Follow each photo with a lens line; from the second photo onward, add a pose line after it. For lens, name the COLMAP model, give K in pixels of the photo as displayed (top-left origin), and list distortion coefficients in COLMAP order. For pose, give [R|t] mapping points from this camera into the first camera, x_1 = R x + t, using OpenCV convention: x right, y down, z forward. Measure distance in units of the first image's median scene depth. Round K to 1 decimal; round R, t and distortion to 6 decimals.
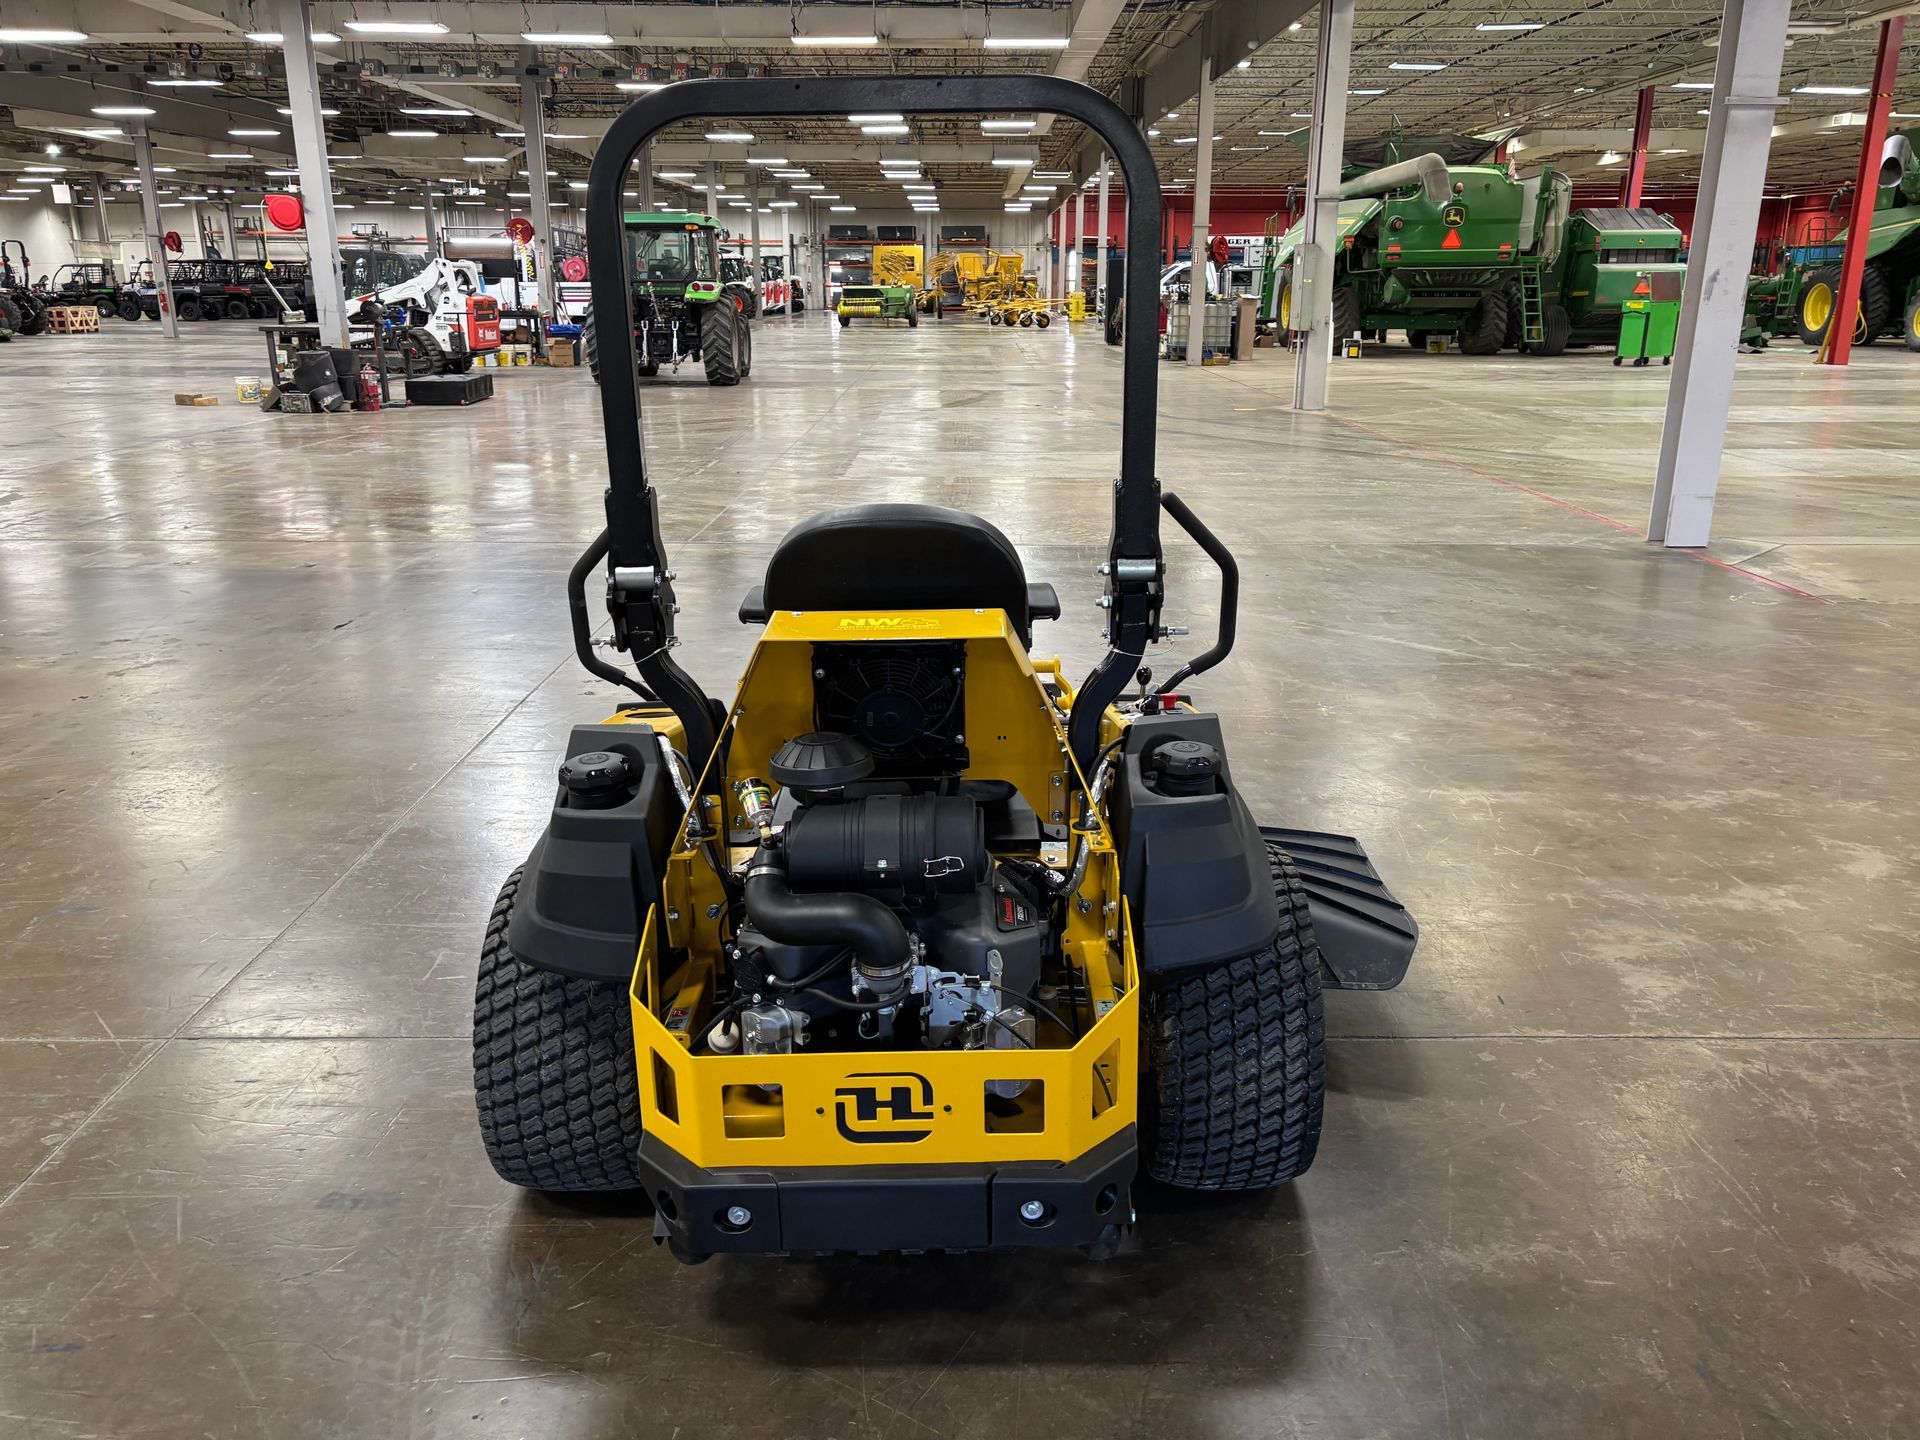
lens RADIAL K [[1446.5, 0, 967.3], [0, 1446.5, 719.8], [0, 0, 1]] dist [0.044734, -0.036403]
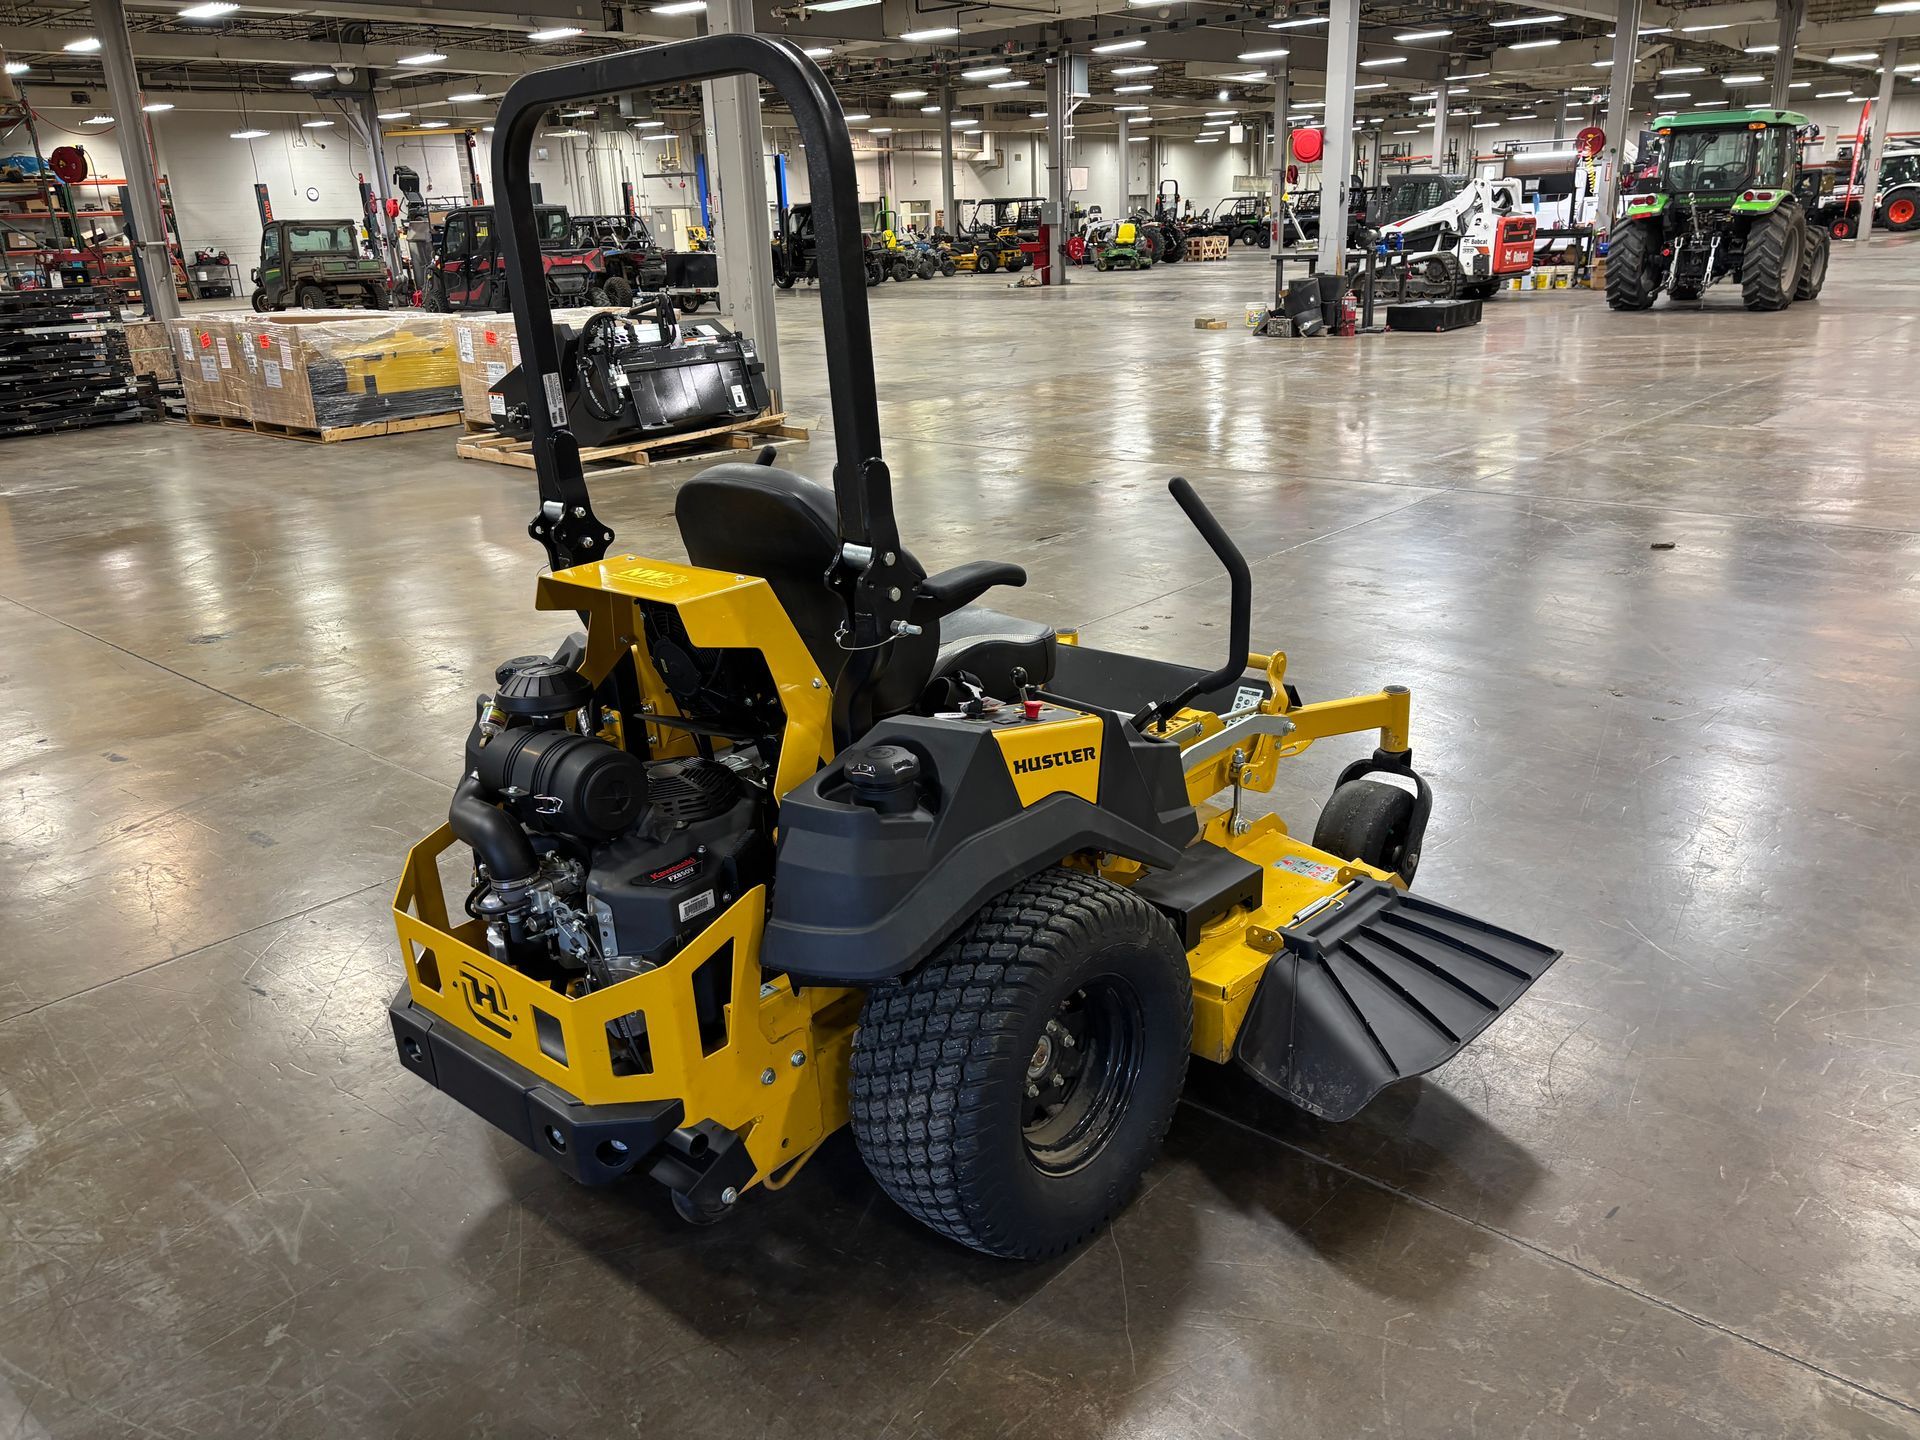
lens RADIAL K [[1484.5, 0, 985.3], [0, 1484.5, 689.5], [0, 0, 1]] dist [0.065379, -0.062885]
pose [[0.732504, 0.181047, -0.656247, 0.115197], [-0.163379, 0.982567, 0.088709, -0.015994], [0.660867, 0.042237, 0.749313, 0.044752]]
